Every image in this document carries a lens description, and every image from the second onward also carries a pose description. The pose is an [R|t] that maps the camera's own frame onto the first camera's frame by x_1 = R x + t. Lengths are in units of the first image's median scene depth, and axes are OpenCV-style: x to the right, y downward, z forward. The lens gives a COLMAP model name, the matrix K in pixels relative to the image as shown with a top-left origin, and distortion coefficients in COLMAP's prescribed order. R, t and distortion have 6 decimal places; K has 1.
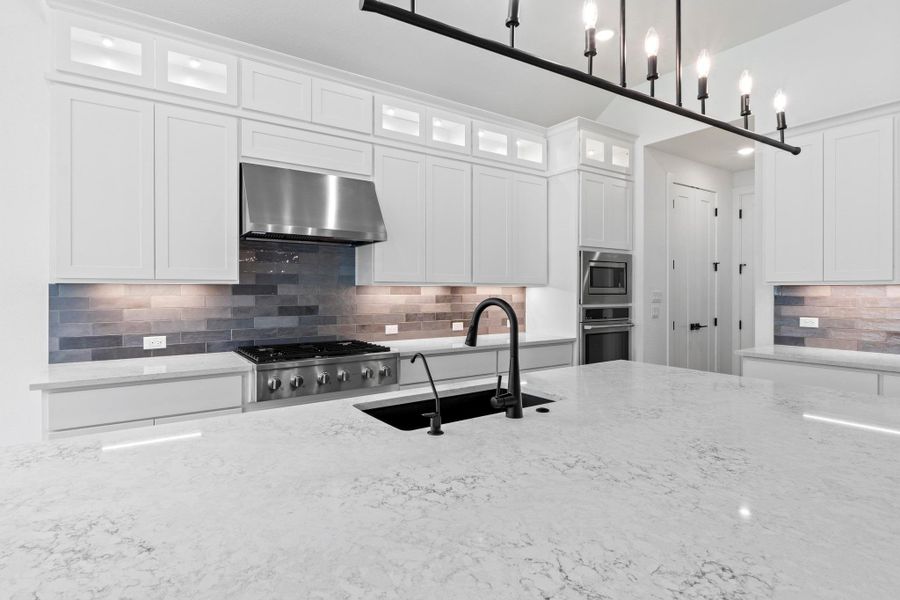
lens RADIAL K [[463.9, 0, 448.3], [0, 463.9, 291.1], [0, 0, 1]] dist [-0.004213, 0.000264]
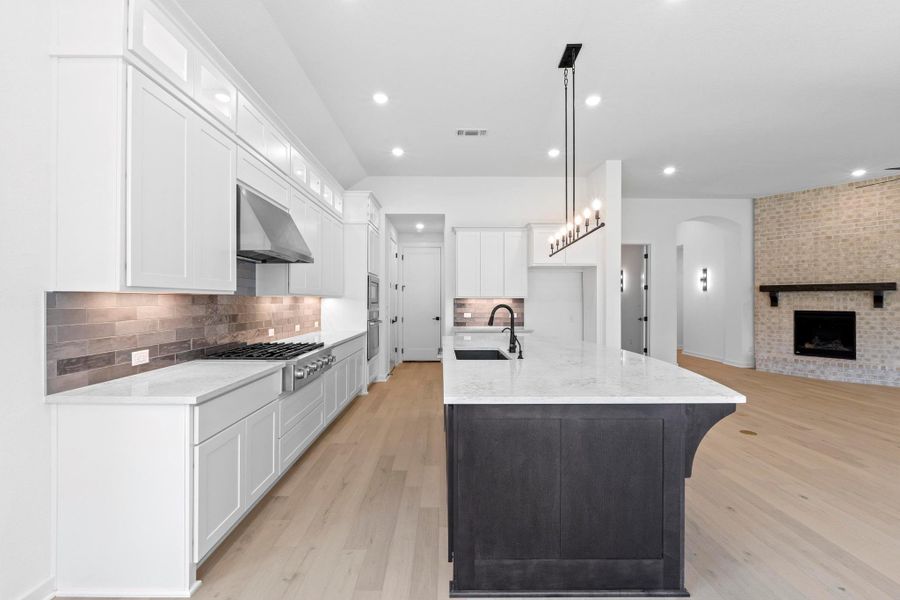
lens RADIAL K [[380.6, 0, 445.3], [0, 380.6, 298.9], [0, 0, 1]] dist [-0.004999, -0.001082]
pose [[0.563956, 0.004223, 0.825794, -0.776363], [-0.000989, 0.999990, -0.004439, -0.001320], [-0.825804, 0.001687, 0.563955, 0.071170]]
